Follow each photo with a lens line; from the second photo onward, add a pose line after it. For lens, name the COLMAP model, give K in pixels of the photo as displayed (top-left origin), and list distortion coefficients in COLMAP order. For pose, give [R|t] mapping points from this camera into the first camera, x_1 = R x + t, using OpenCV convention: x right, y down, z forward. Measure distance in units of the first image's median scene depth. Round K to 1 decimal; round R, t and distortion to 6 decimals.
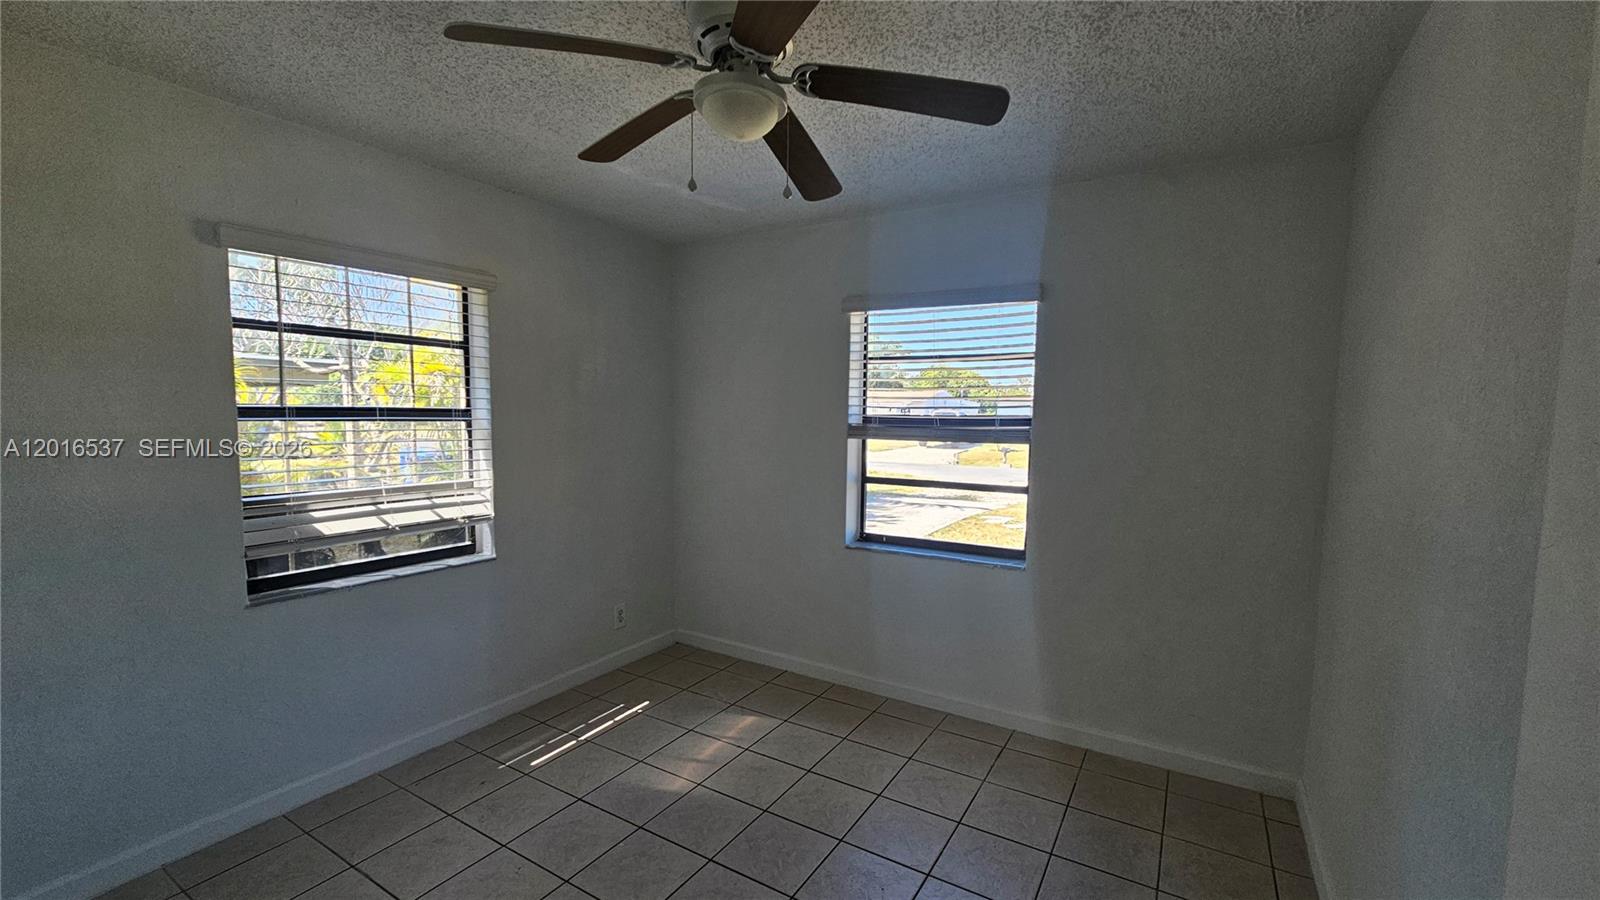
lens RADIAL K [[647.6, 0, 809.8], [0, 647.6, 459.7], [0, 0, 1]] dist [0.000594, -0.000432]
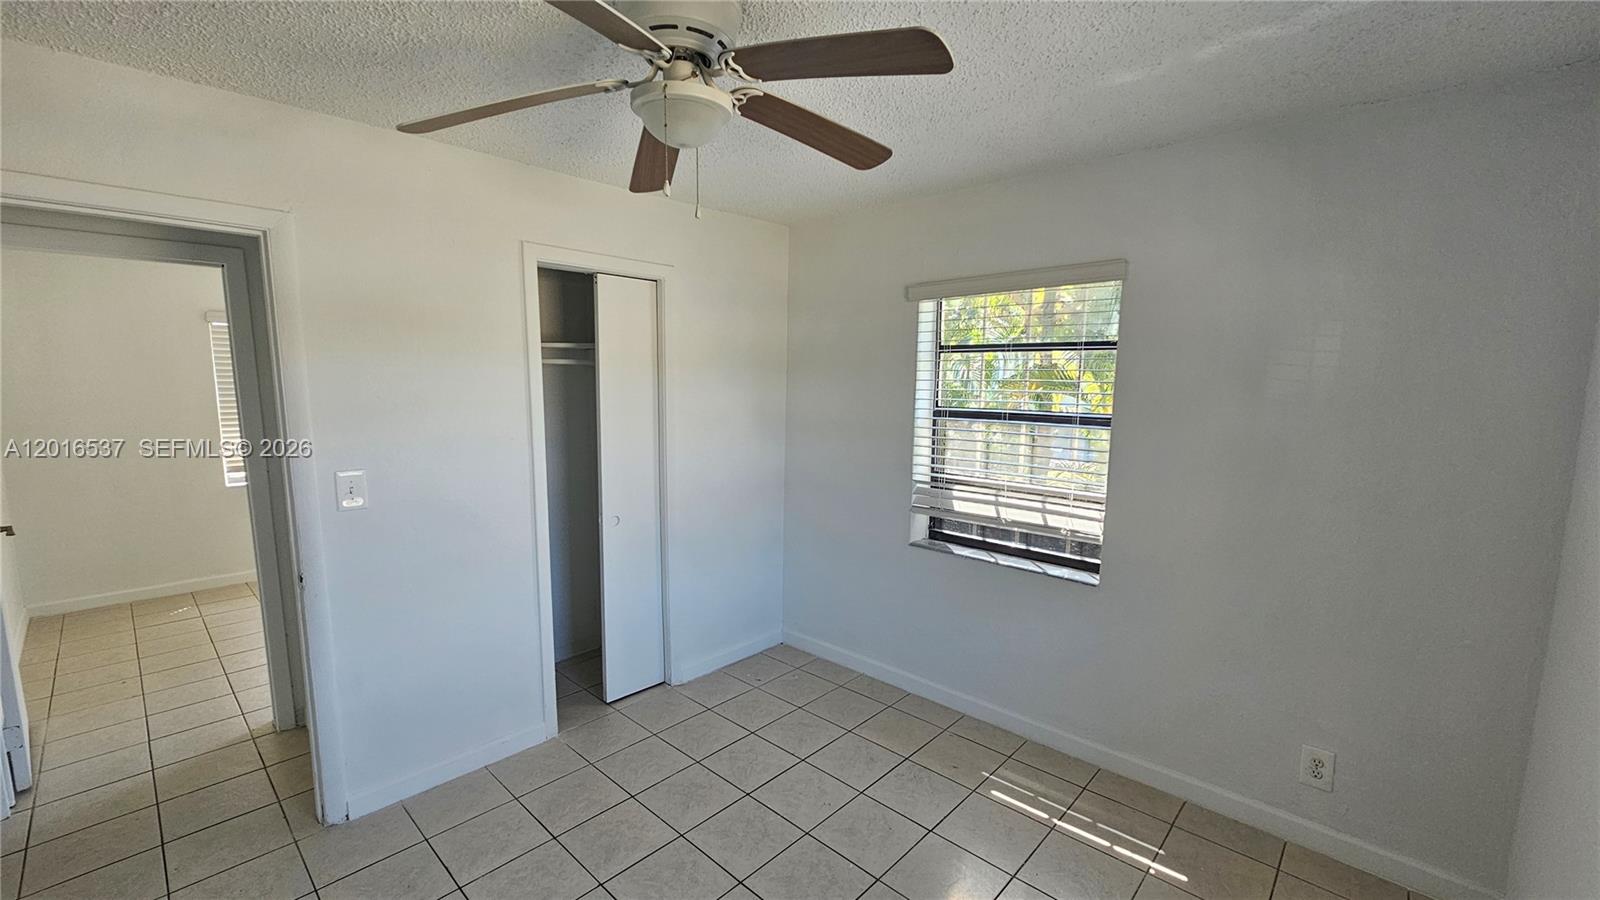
lens RADIAL K [[647.6, 0, 797.4], [0, 647.6, 464.3], [0, 0, 1]] dist [0.000594, -0.000432]
pose [[-0.205707, 0.111764, -0.972211, 0.474190], [-0.087276, 0.987403, 0.131977, -0.099408], [0.974714, 0.111999, -0.193361, 0.802851]]
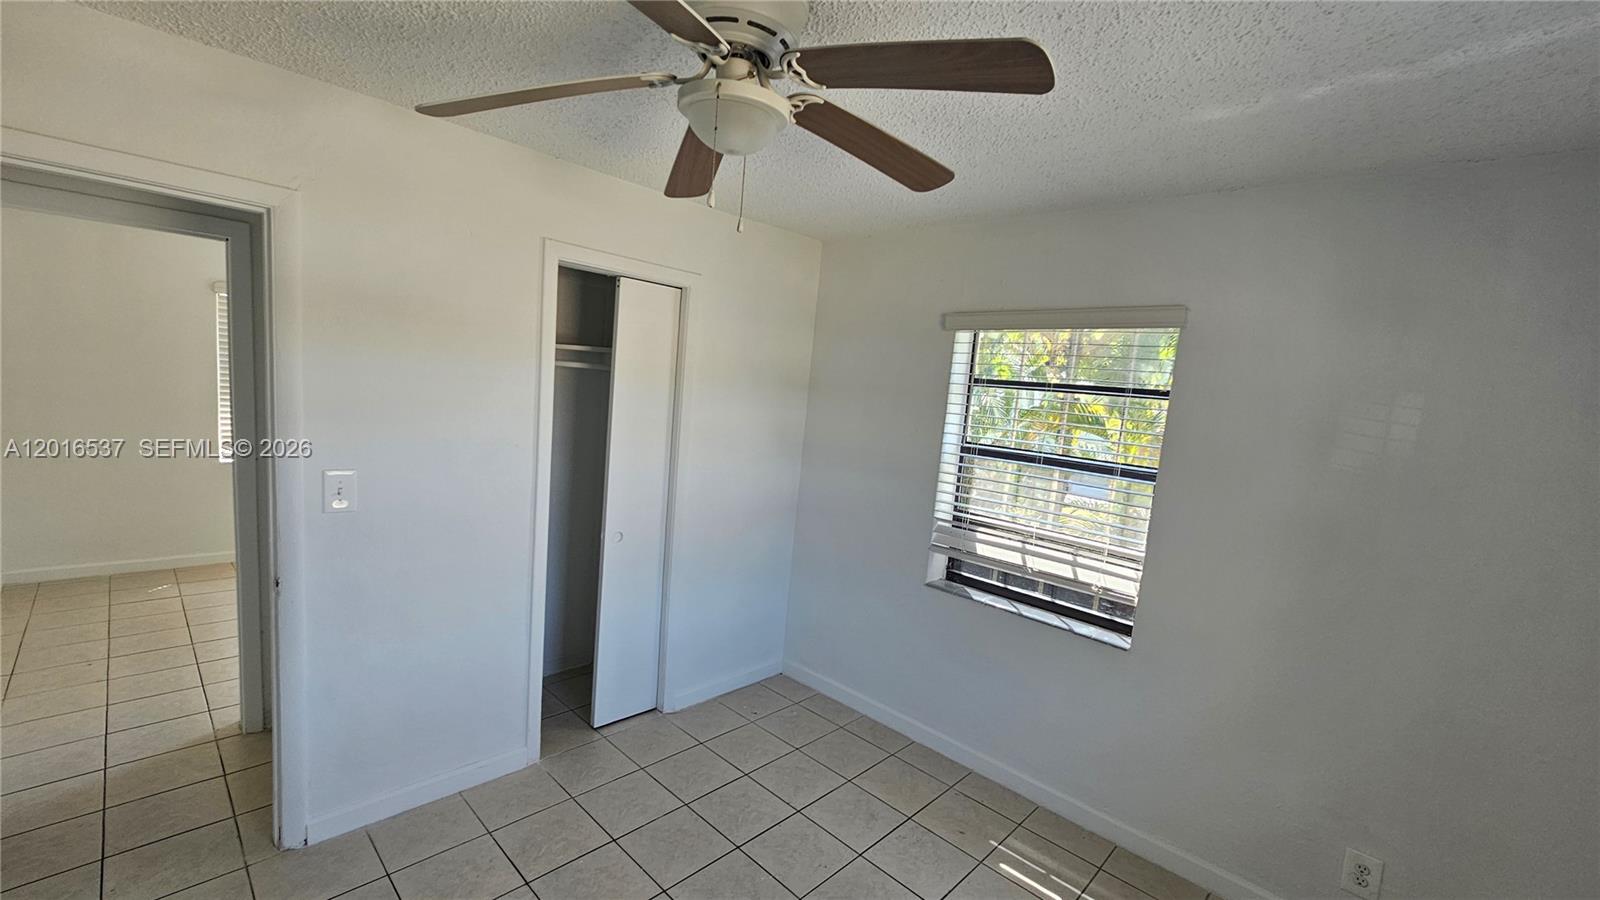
lens RADIAL K [[647.6, 0, 798.9], [0, 647.6, 463.3], [0, 0, 1]] dist [0.000594, -0.000432]
pose [[-0.215054, 0.082033, -0.973151, 0.419360], [-0.161774, 0.979707, 0.118336, -0.119271], [0.963110, 0.182879, -0.197419, 0.762230]]
